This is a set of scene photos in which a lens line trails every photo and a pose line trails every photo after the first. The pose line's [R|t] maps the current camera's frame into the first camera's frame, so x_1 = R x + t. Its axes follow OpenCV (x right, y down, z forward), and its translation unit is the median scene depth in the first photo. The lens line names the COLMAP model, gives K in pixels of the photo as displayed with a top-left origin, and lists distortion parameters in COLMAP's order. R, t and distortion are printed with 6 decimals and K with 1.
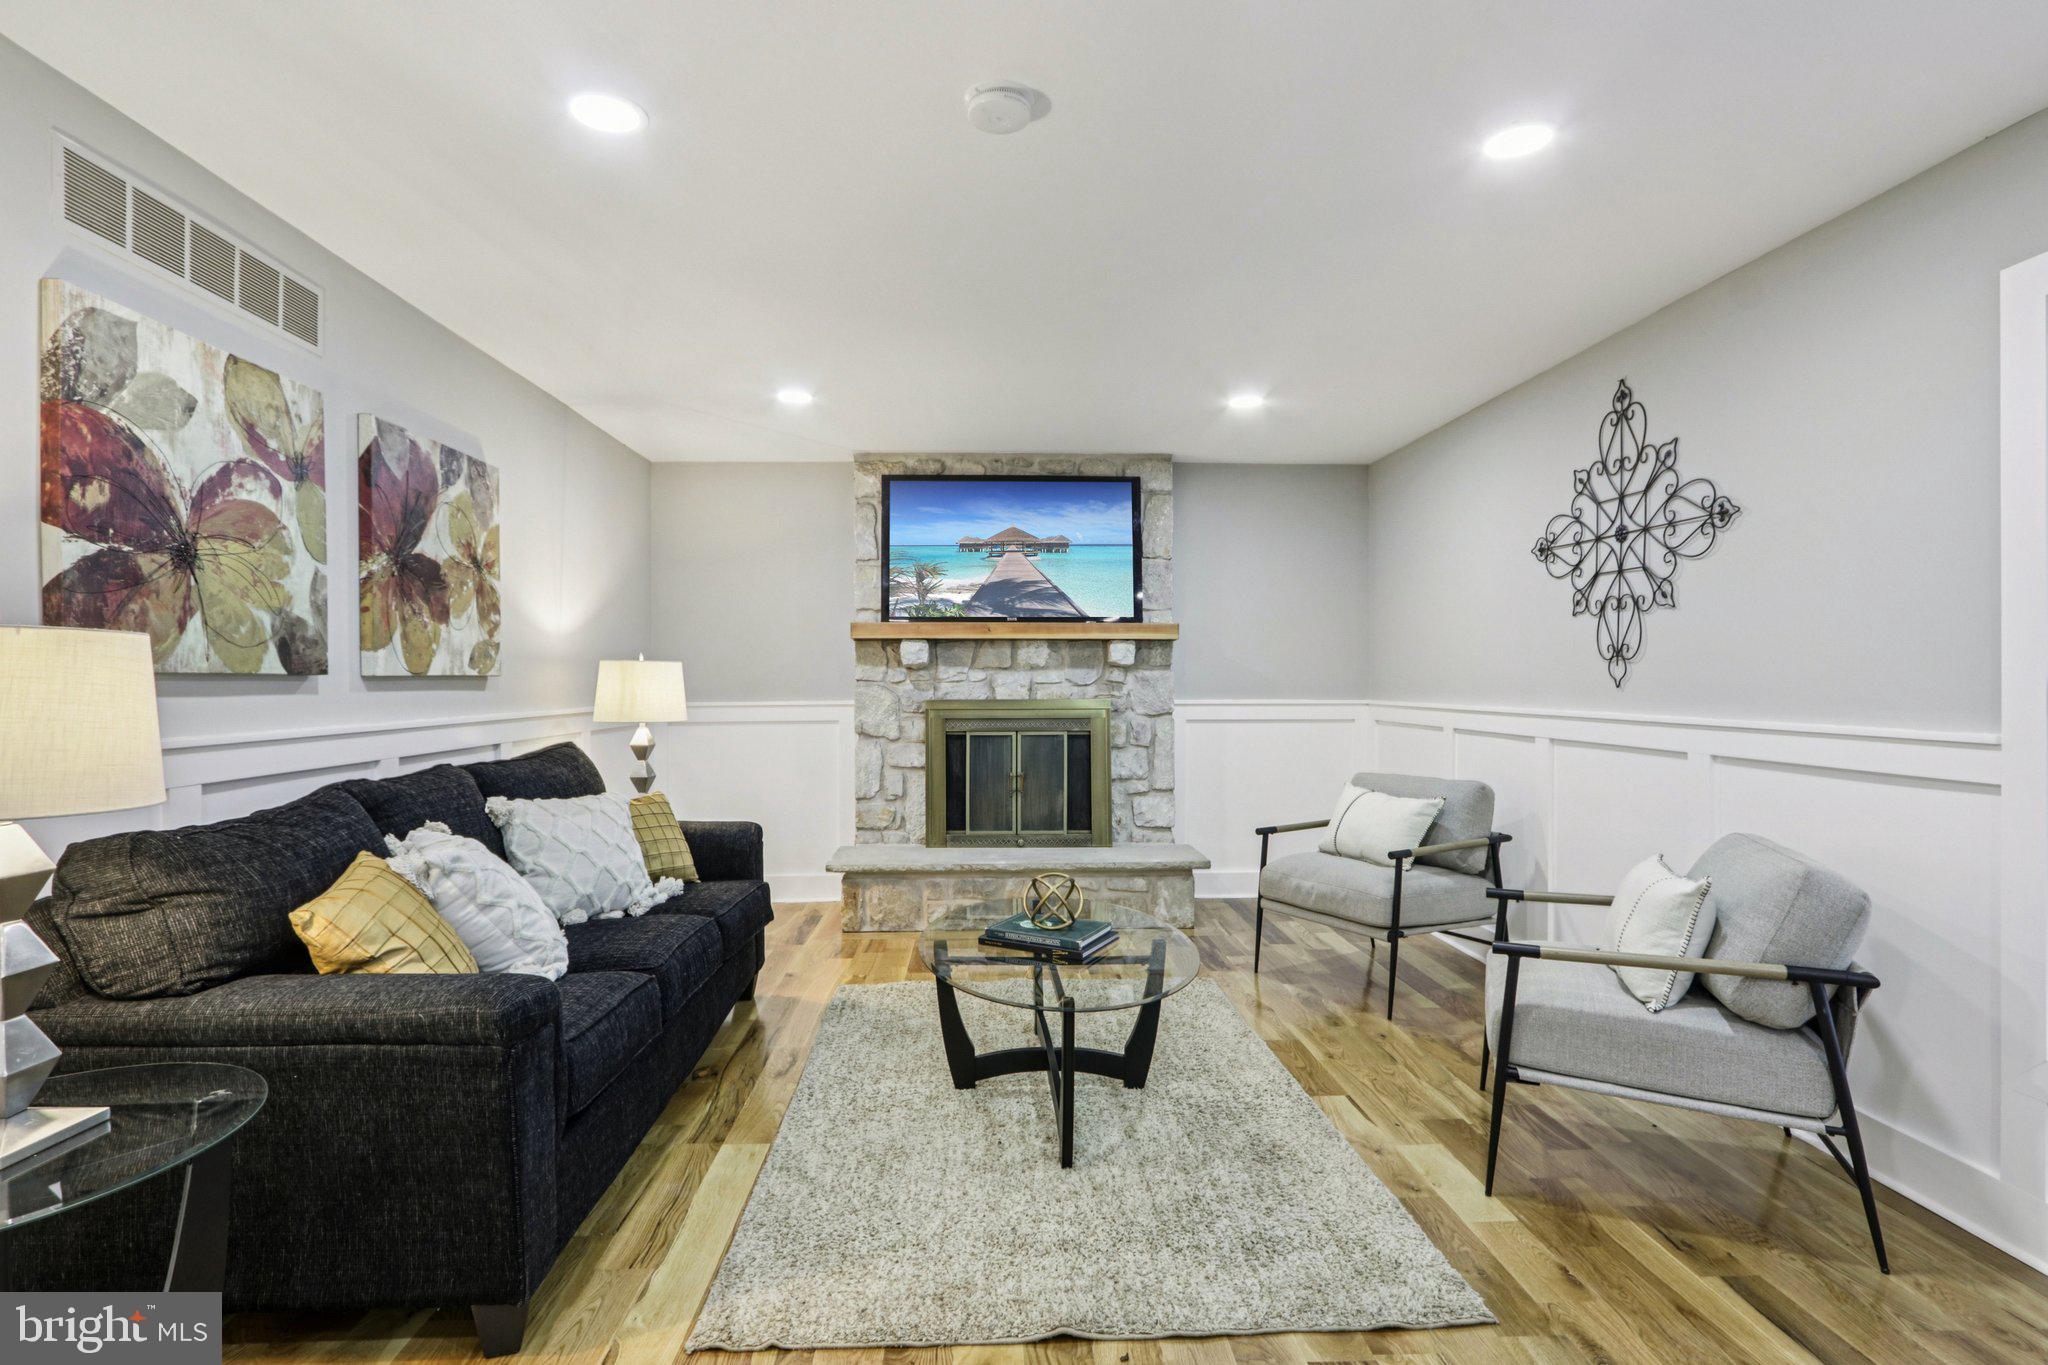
lens RADIAL K [[956.8, 0, 1011.3], [0, 956.8, 688.5], [0, 0, 1]] dist [-0.008880, 0.000397]
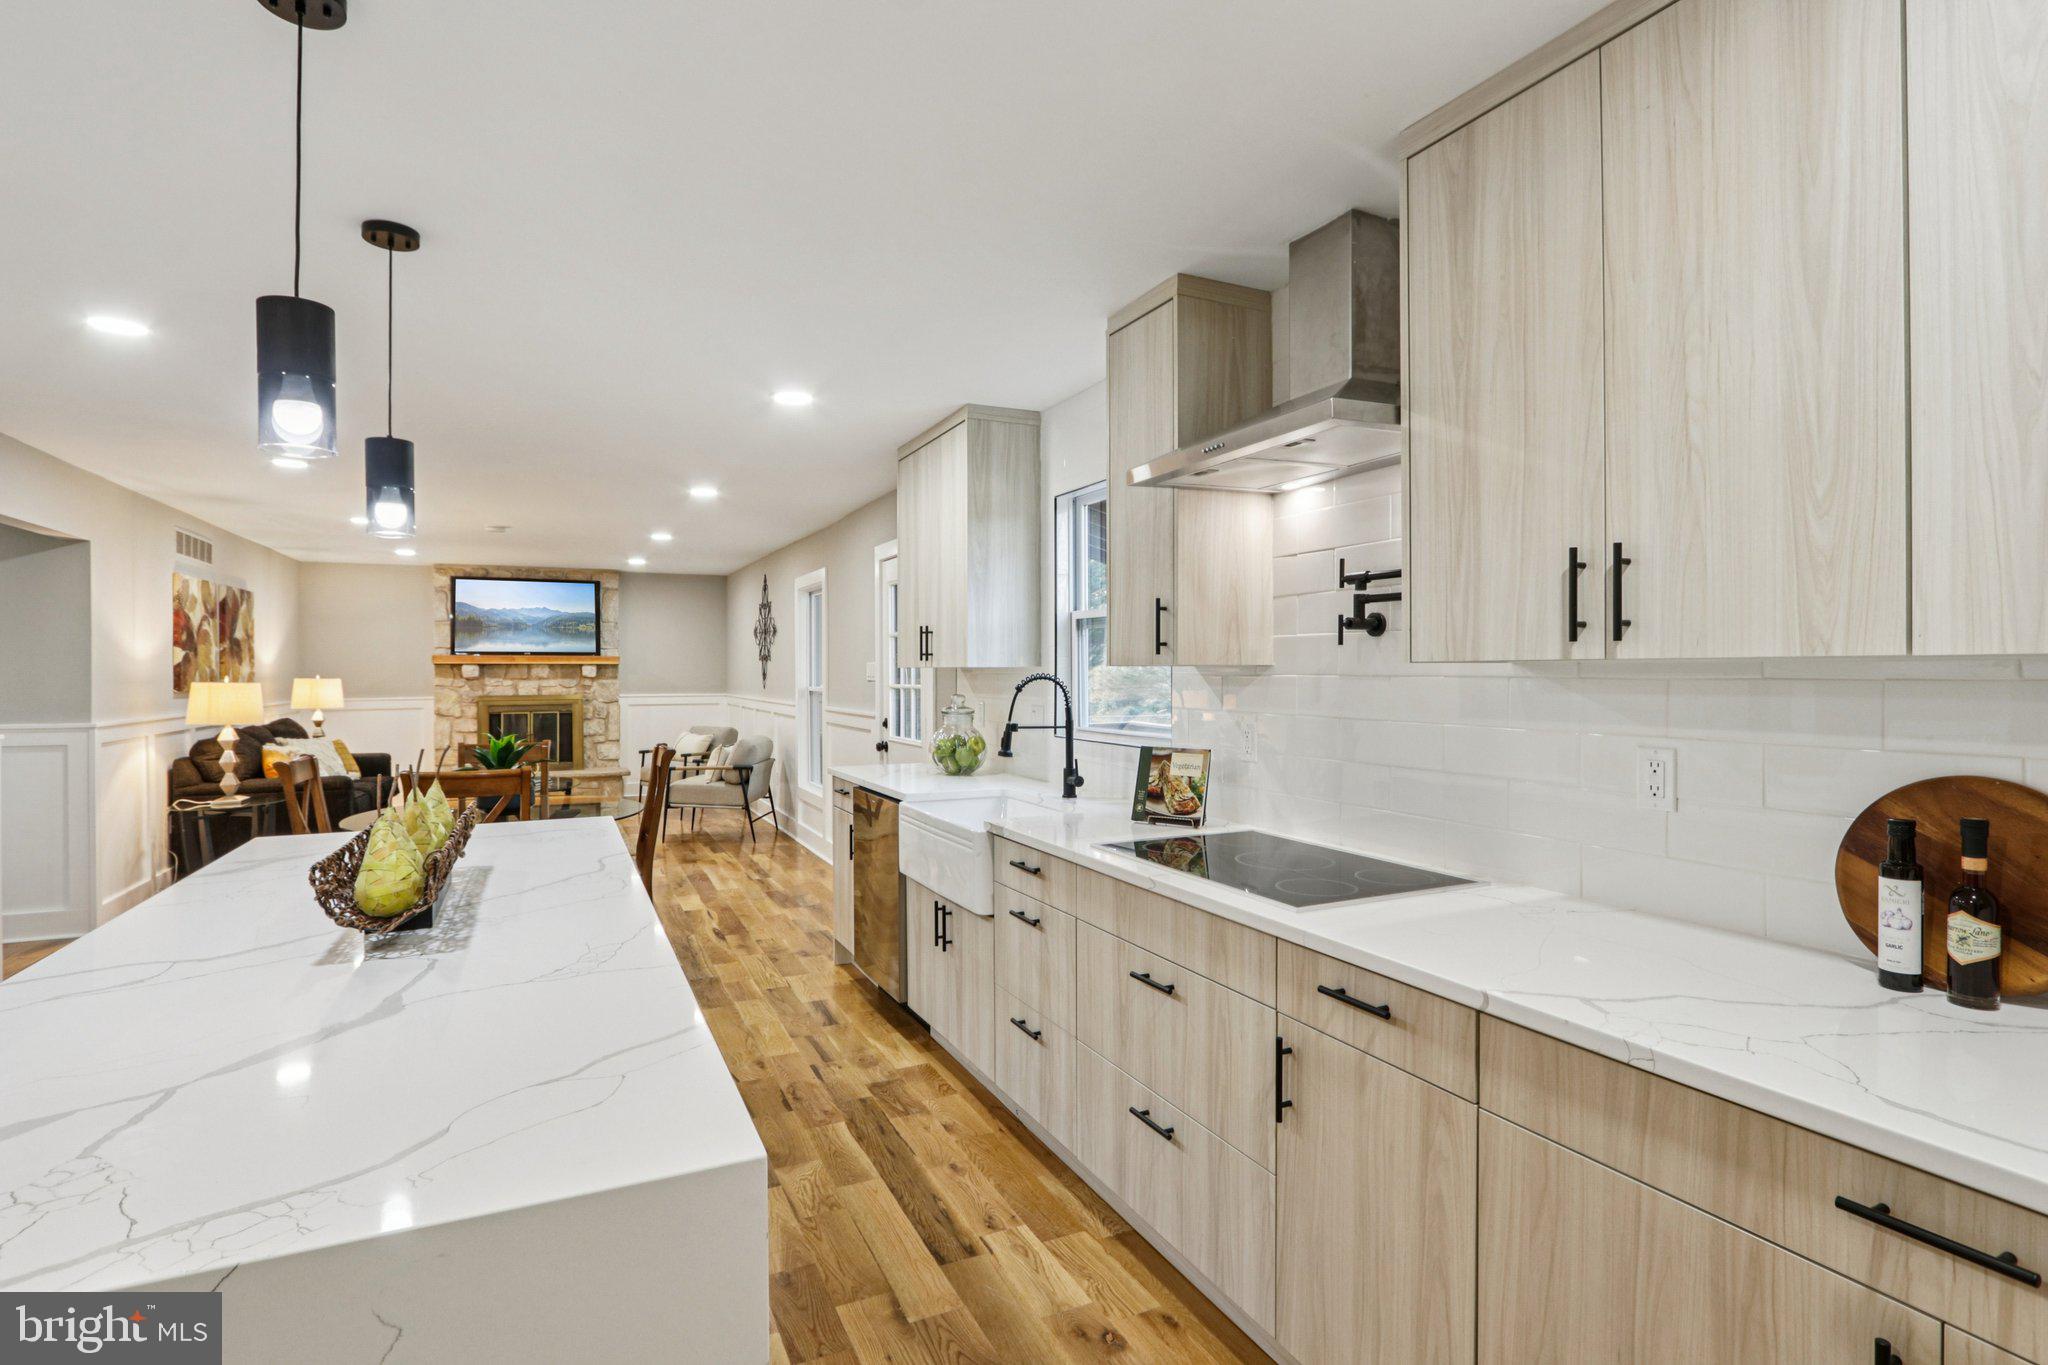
lens RADIAL K [[956.8, 0, 991.2], [0, 956.8, 679.9], [0, 0, 1]] dist [-0.008880, 0.000397]
pose [[0.923405, -0.003996, 0.383806, 0.221373], [0.003822, 0.999992, 0.001217, -0.032547], [-0.383808, 0.000343, 0.923413, -2.004886]]
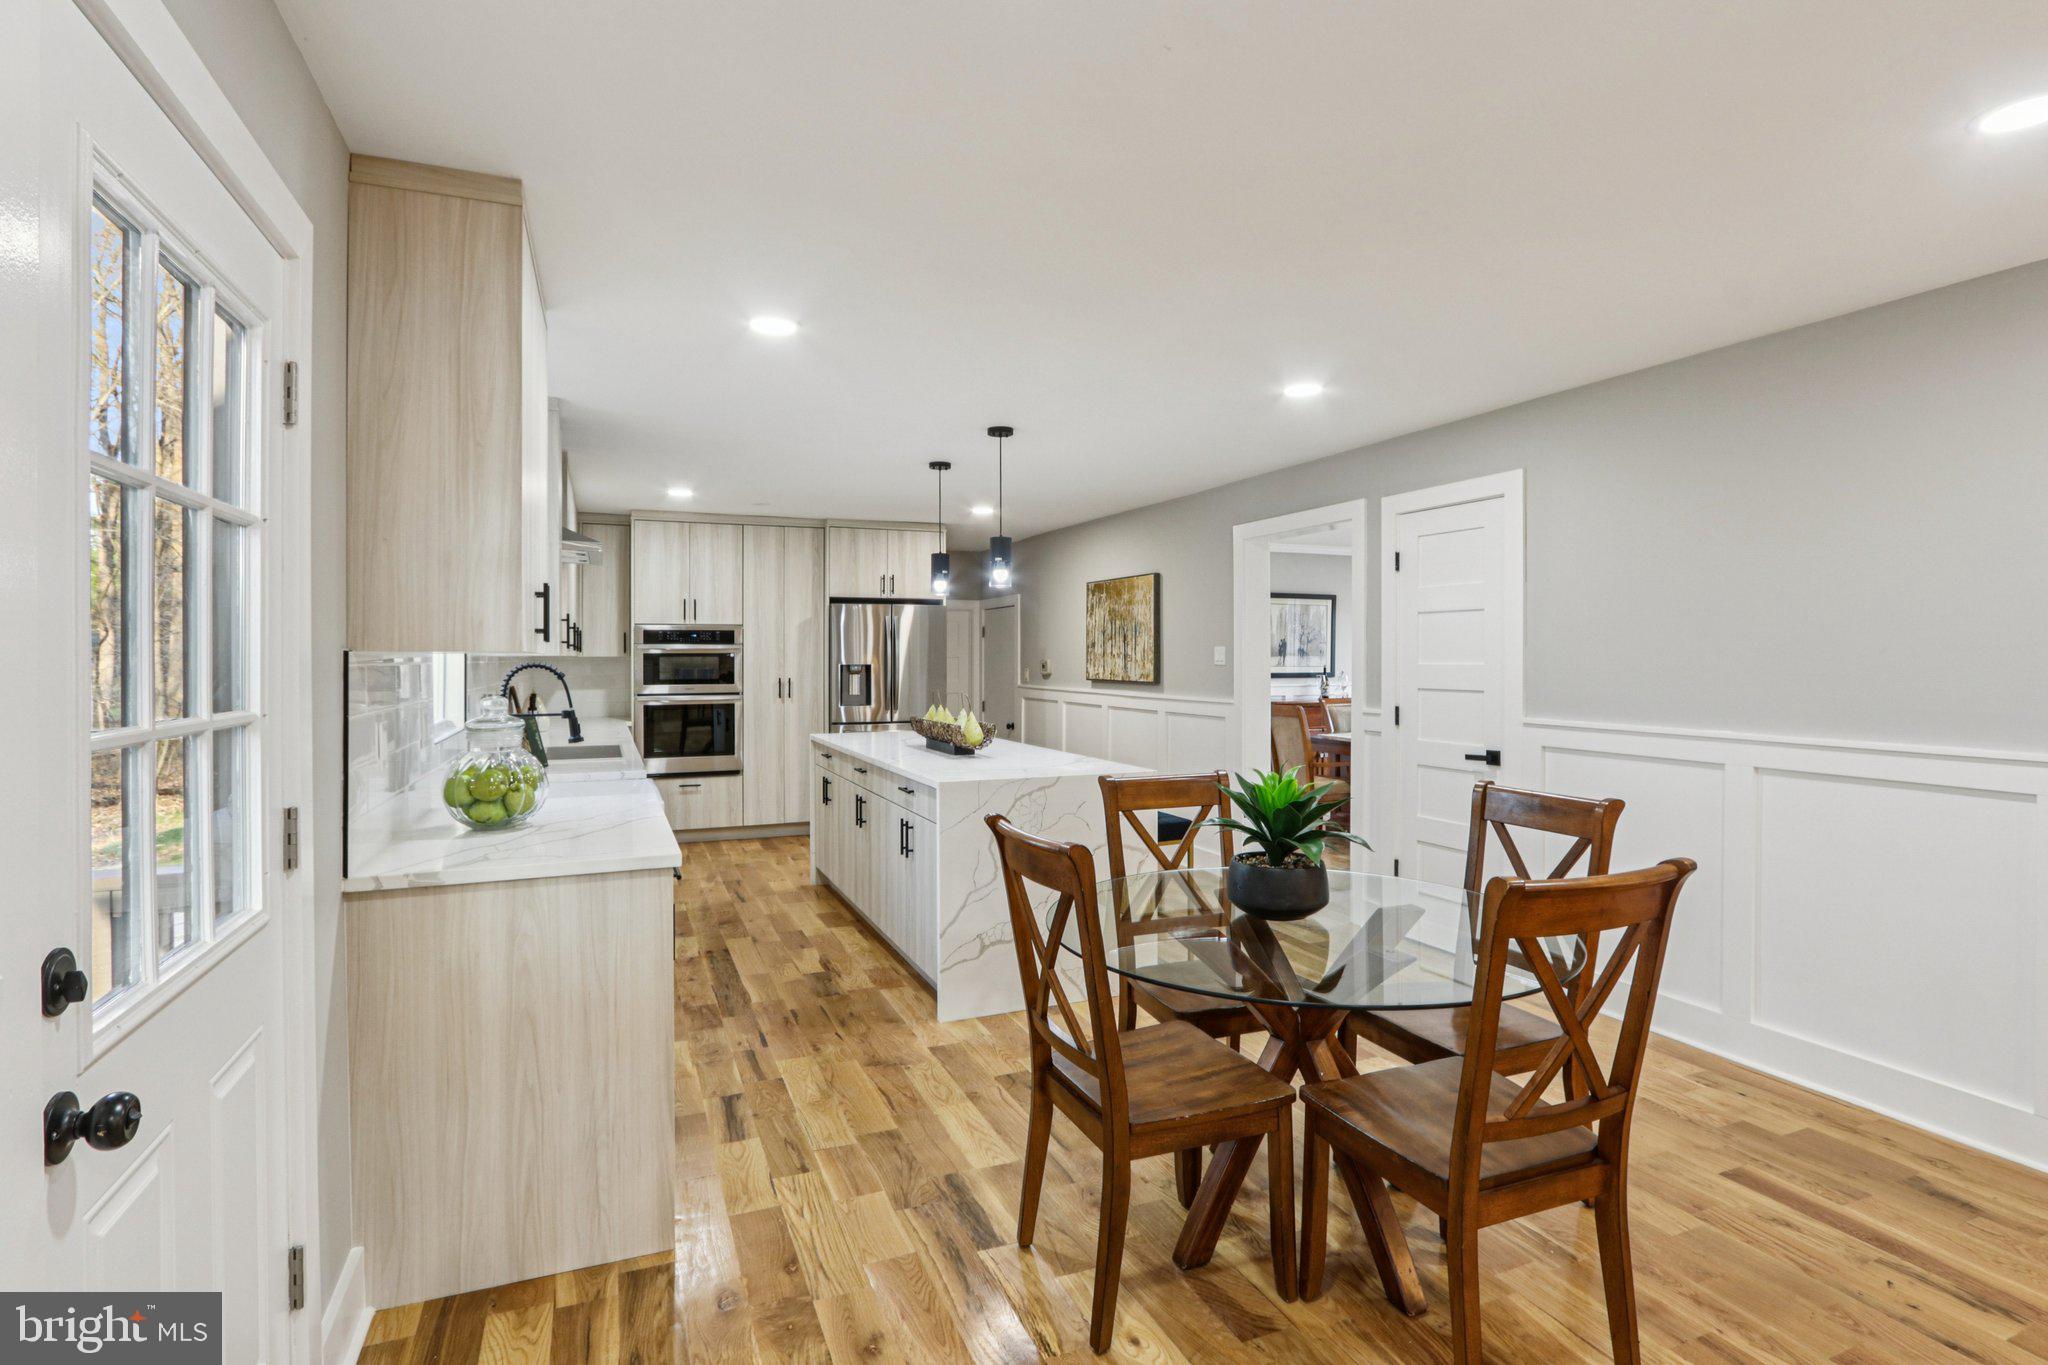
lens RADIAL K [[956.8, 0, 1001.8], [0, 956.8, 675.2], [0, 0, 1]] dist [-0.008880, 0.000397]
pose [[-0.936522, 0.015702, -0.350258, 0.590909], [0.005991, 0.999567, 0.028793, -0.056004], [0.350558, 0.024867, -0.936211, 0.307465]]
